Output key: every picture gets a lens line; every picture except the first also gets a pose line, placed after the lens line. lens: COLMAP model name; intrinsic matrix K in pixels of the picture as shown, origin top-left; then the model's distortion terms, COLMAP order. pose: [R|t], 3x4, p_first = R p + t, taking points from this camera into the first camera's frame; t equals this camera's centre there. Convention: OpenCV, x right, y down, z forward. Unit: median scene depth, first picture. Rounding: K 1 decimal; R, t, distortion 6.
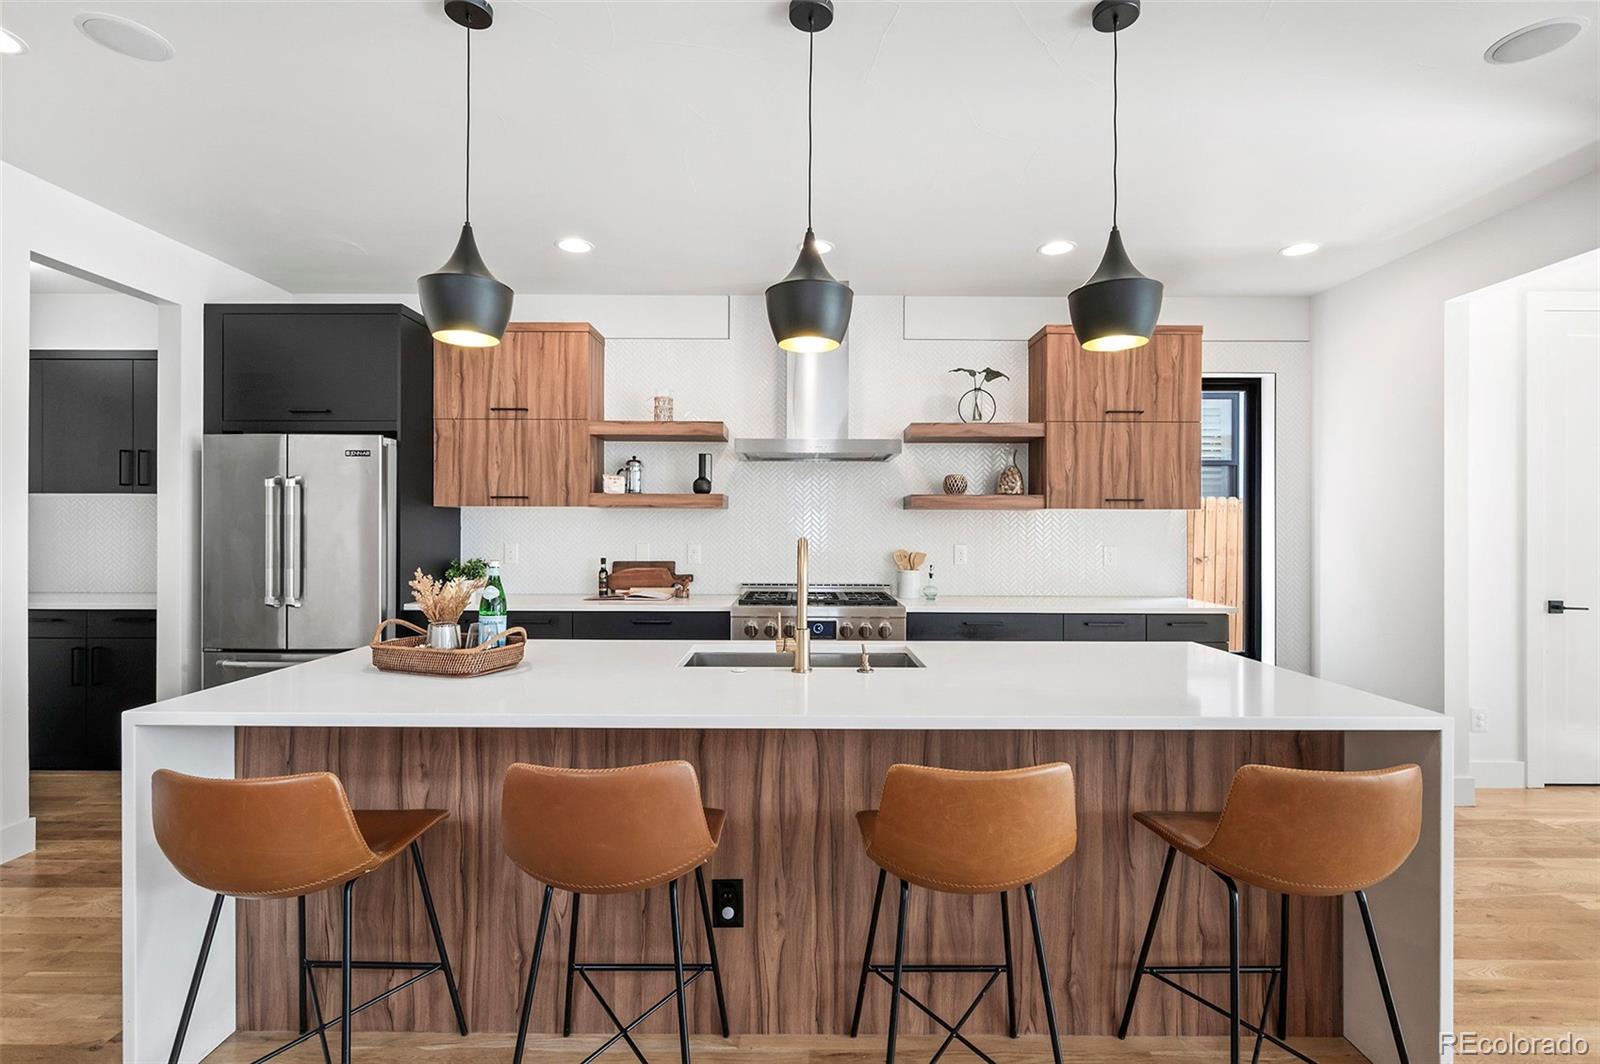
lens RADIAL K [[722.4, 0, 787.8], [0, 722.4, 528.4], [0, 0, 1]] dist [-0.005104, 0.001756]
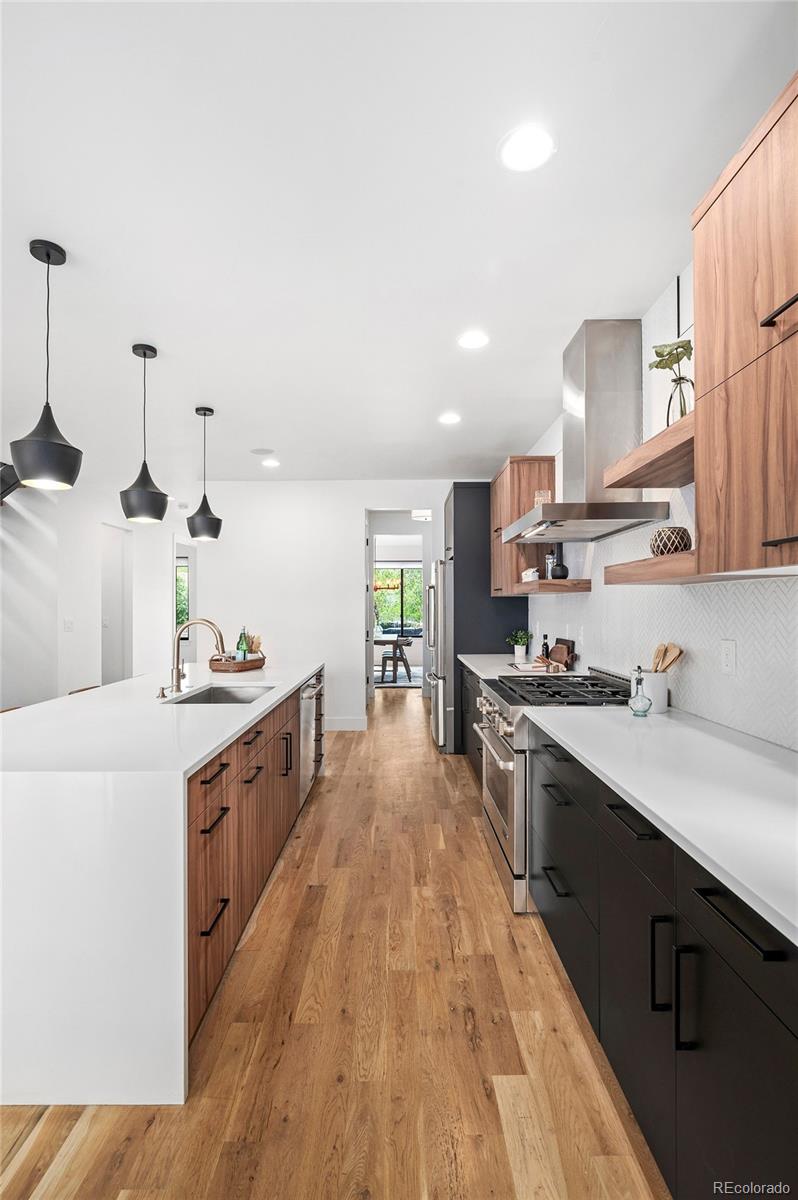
lens RADIAL K [[541.8, 0, 403.2], [0, 541.8, 597.9], [0, 0, 1]] dist [-0.005104, 0.001756]
pose [[0.014192, -0.019915, -0.999701, 0.721084], [-0.001037, 0.999801, -0.019931, -0.003580], [0.999899, 0.001319, 0.014169, 0.786258]]
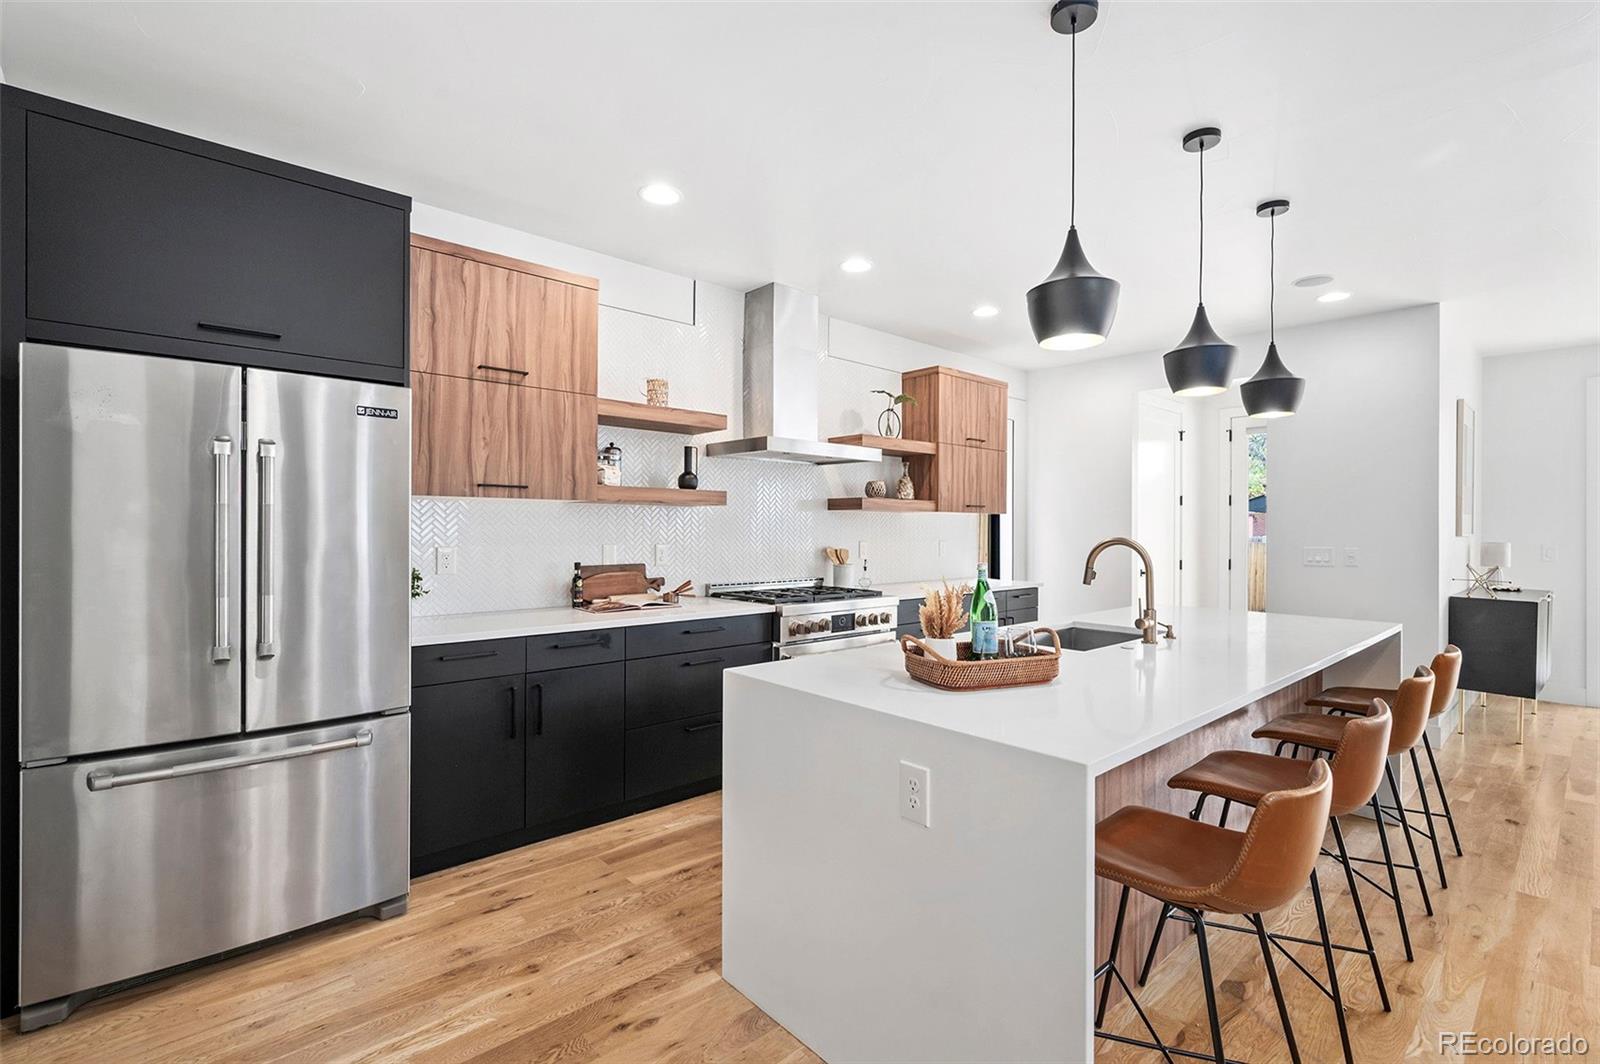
lens RADIAL K [[722.4, 0, 802.6], [0, 722.4, 523.8], [0, 0, 1]] dist [-0.005104, 0.001756]
pose [[0.741735, 0.003471, 0.670684, -0.658960], [-0.002748, 0.999994, -0.002136, -0.002565], [-0.670687, -0.000259, 0.741740, 0.224879]]
